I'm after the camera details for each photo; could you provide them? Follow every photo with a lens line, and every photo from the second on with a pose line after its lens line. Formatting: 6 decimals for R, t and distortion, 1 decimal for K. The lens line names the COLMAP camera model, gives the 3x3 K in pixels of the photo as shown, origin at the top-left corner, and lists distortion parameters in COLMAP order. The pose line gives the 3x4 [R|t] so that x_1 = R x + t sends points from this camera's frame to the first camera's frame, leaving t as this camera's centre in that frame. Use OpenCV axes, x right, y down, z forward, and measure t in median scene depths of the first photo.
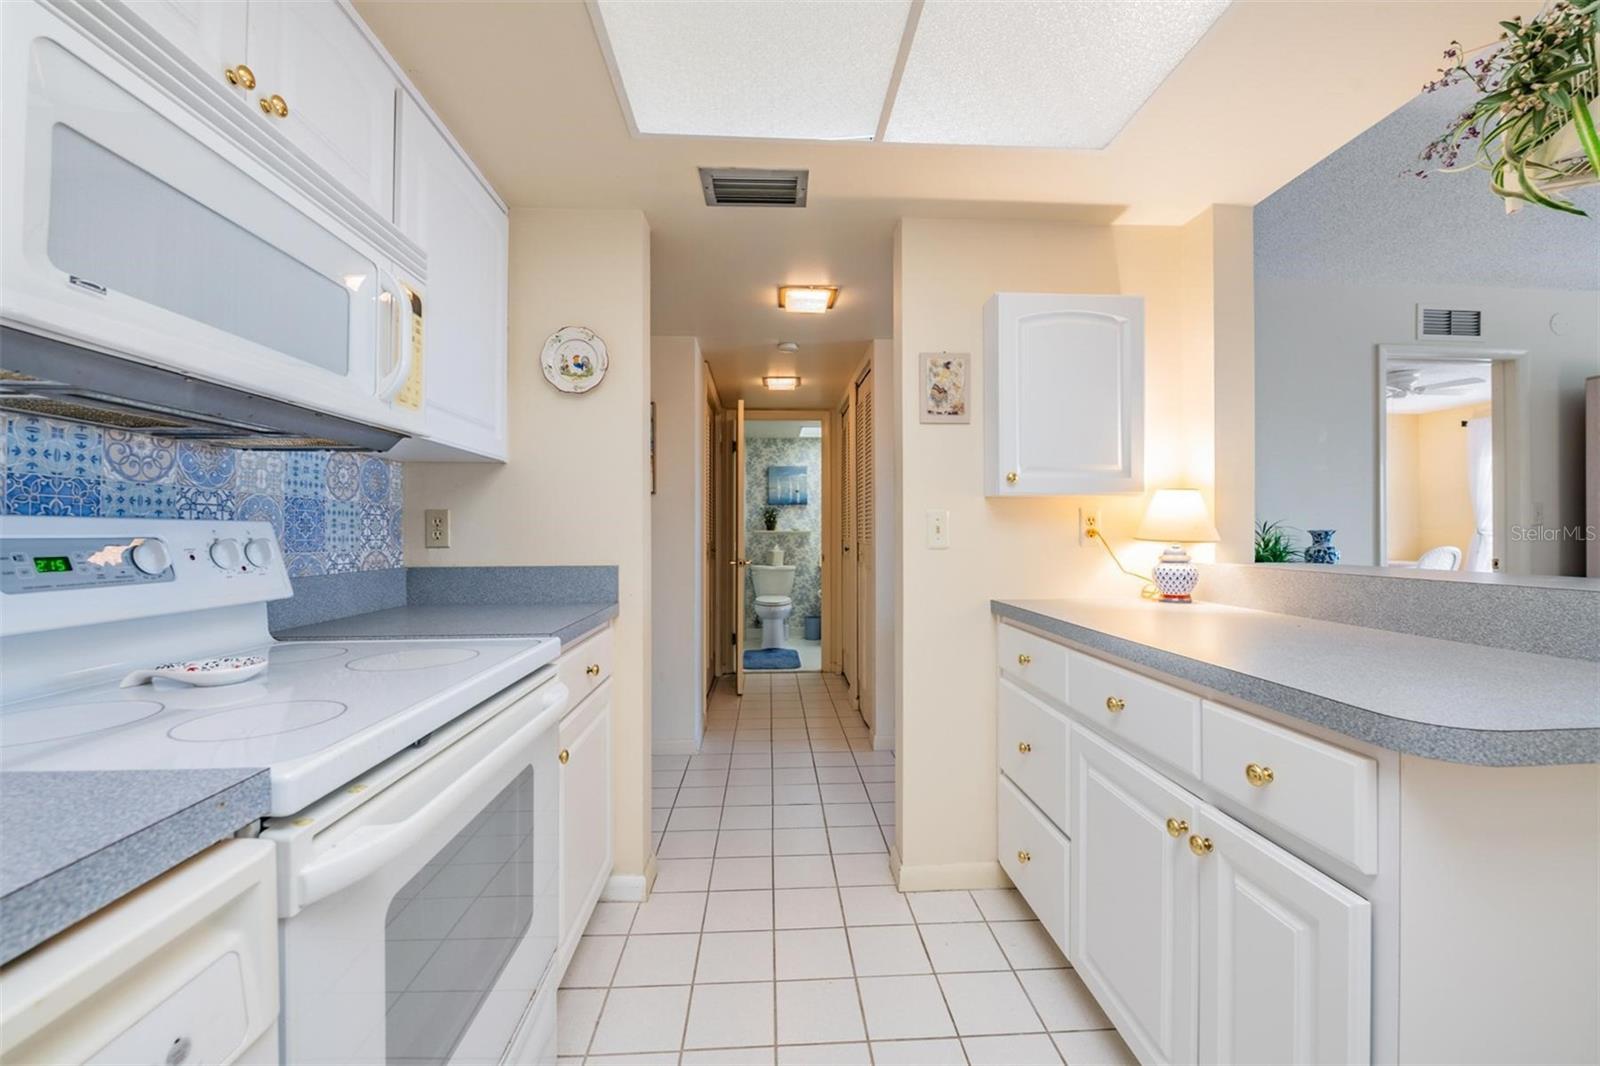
lens RADIAL K [[638.9, 0, 801.4], [0, 638.9, 539.2], [0, 0, 1]] dist [-0.001126, -0.000048]
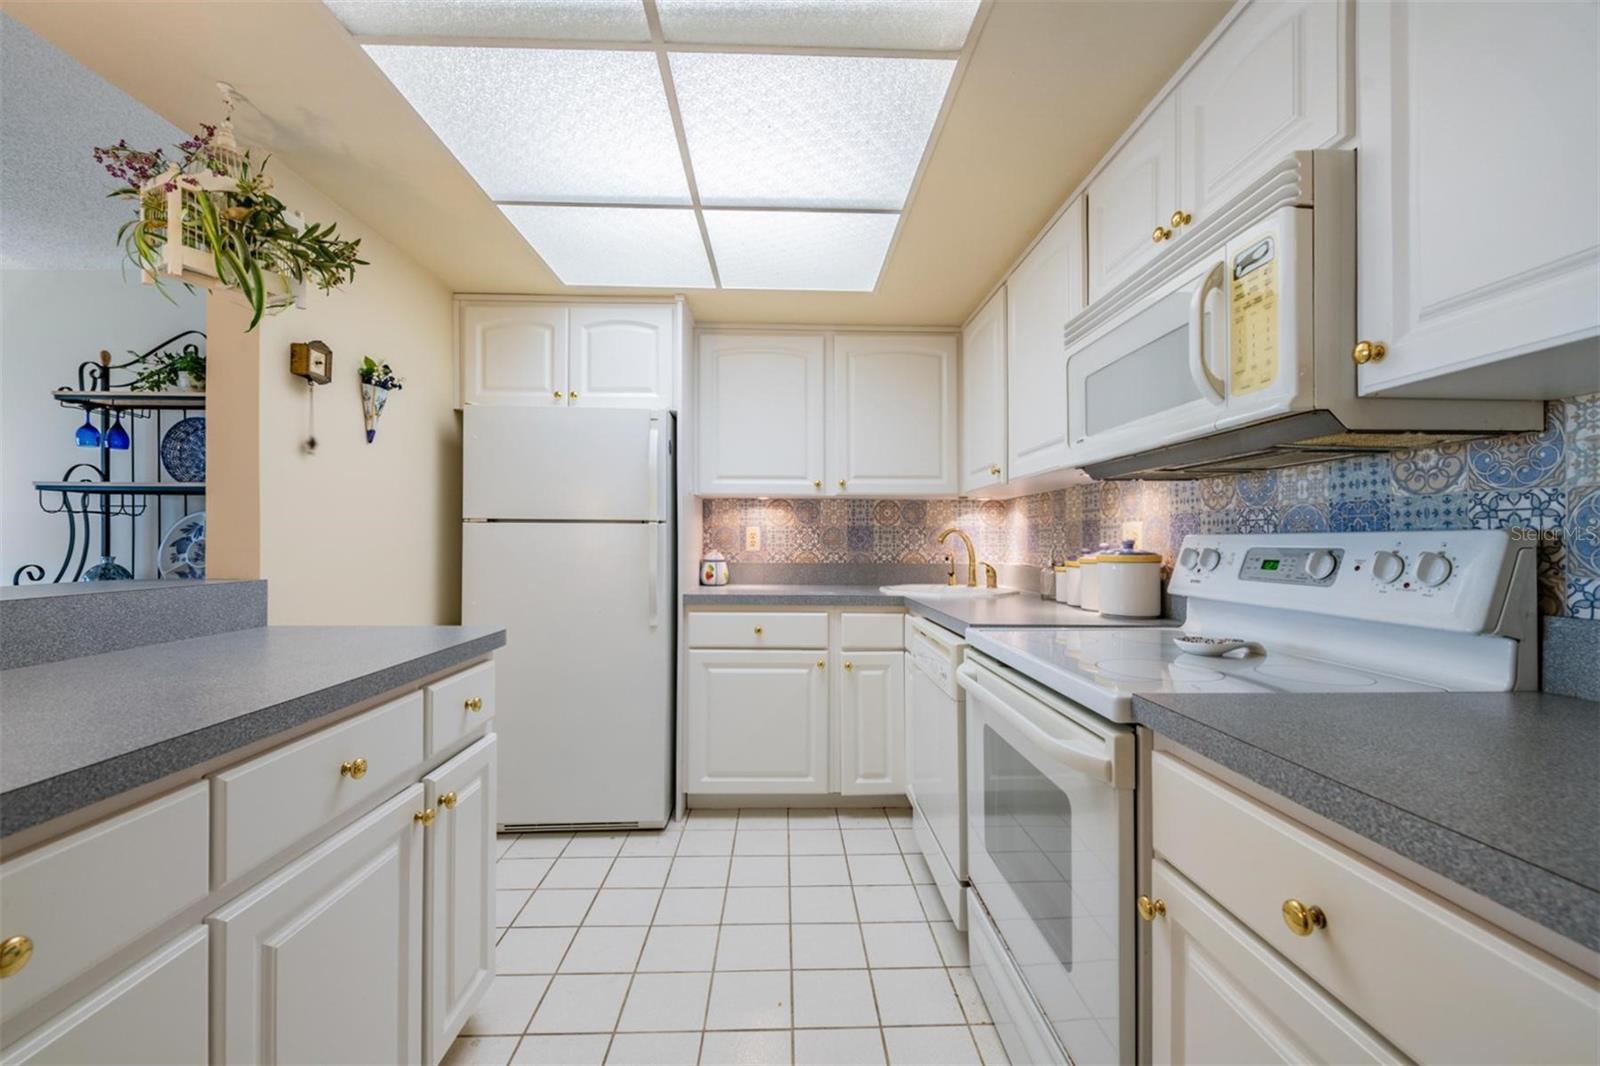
lens RADIAL K [[647.4, 0, 794.7], [0, 647.4, 523.5], [0, 0, 1]] dist [-0.000550, 0.000034]
pose [[-0.999460, -0.017838, 0.027588, -0.068721], [-0.018446, 0.999589, -0.021934, -0.003449], [-0.027185, -0.022431, -0.999379, 2.067052]]
